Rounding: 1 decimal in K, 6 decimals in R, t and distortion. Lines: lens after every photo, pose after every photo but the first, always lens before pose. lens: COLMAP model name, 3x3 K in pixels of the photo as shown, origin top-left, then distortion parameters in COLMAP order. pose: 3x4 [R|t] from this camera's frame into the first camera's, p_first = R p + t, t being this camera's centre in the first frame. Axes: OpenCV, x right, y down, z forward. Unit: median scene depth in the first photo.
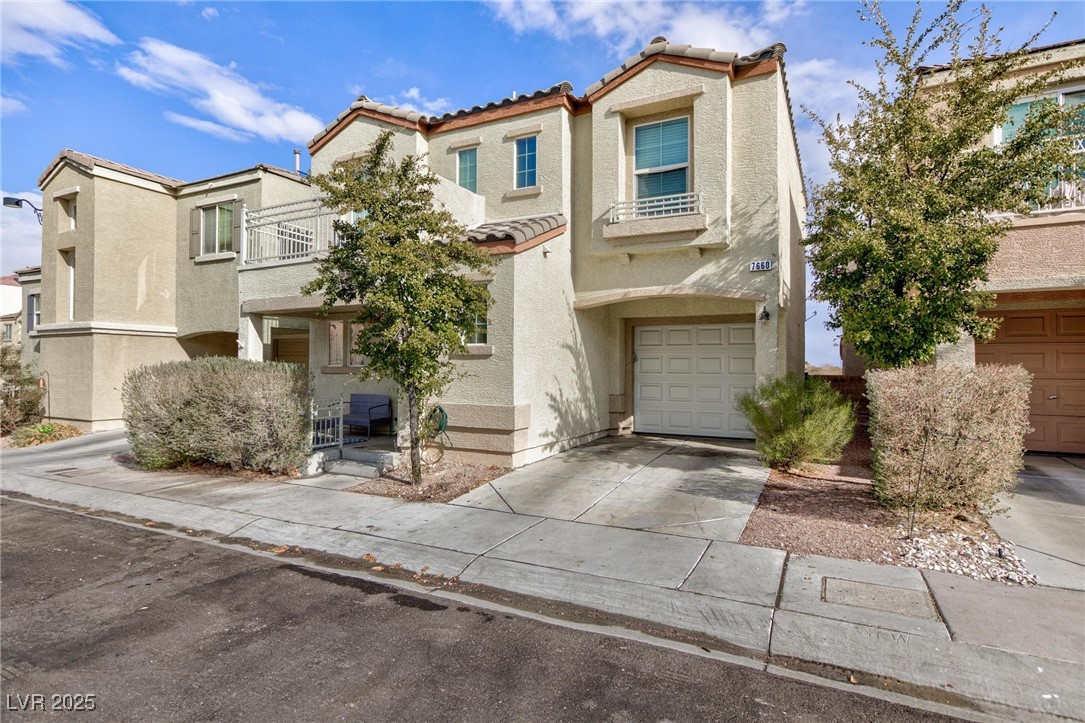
lens RADIAL K [[582.1, 0, 542.5], [0, 582.1, 361.5], [0, 0, 1]] dist [0.007433, -0.000248]
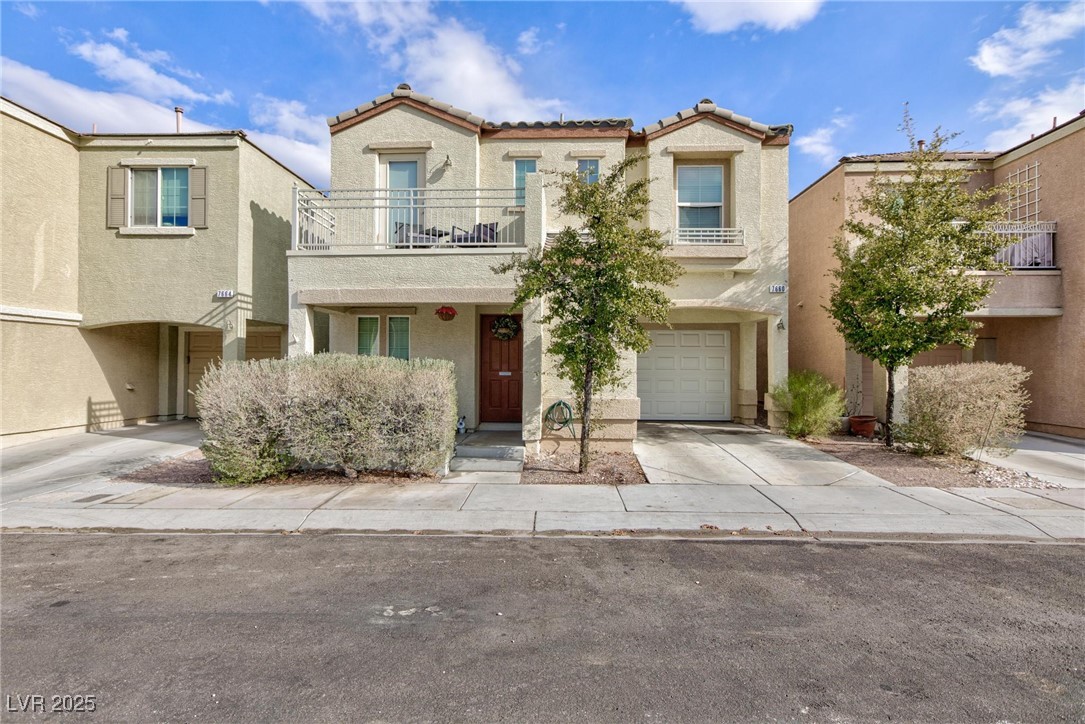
lens RADIAL K [[562.3, 0, 542.5], [0, 562.3, 362.0], [0, 0, 1]] dist [0.010944, 0.001167]
pose [[0.900828, -0.000525, 0.434177, -0.605501], [-0.004719, 0.999928, 0.010999, -0.007361], [-0.434151, -0.011957, 0.900761, 0.062146]]
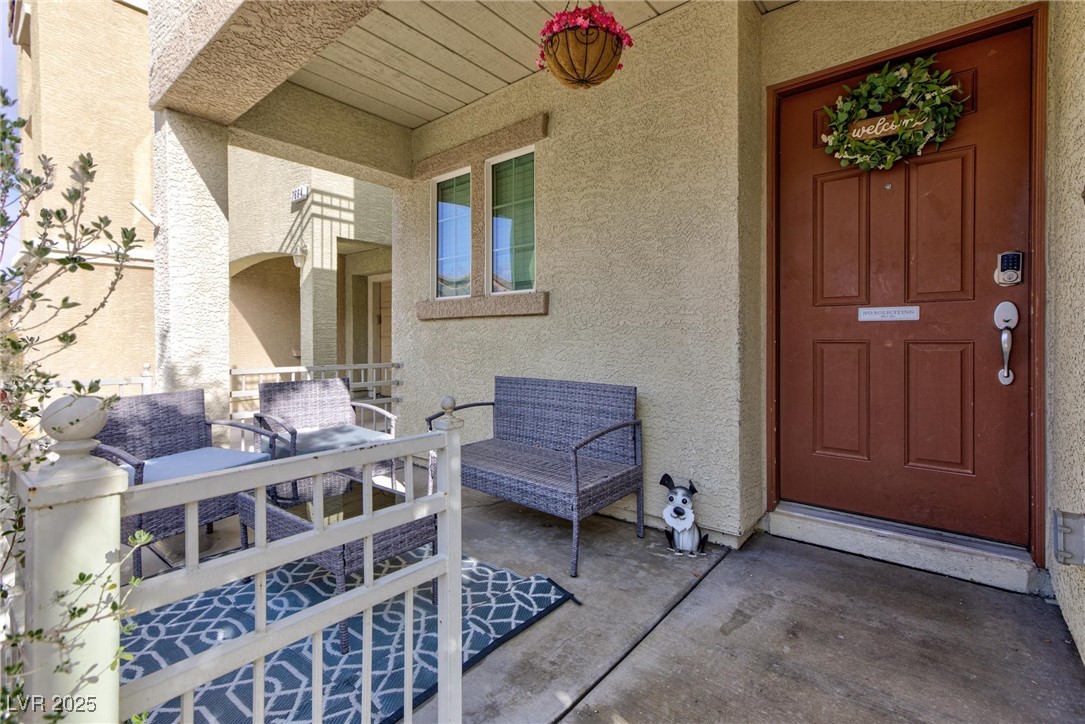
lens RADIAL K [[500.3, 0, 541.9], [0, 500.3, 341.7], [0, 0, 1]] dist [-0.000085, 0.000135]
pose [[0.979923, -0.007495, -0.199237, -0.291350], [0.010948, 0.999808, 0.016234, 0.036897], [0.199077, -0.018089, 0.979817, 0.859372]]
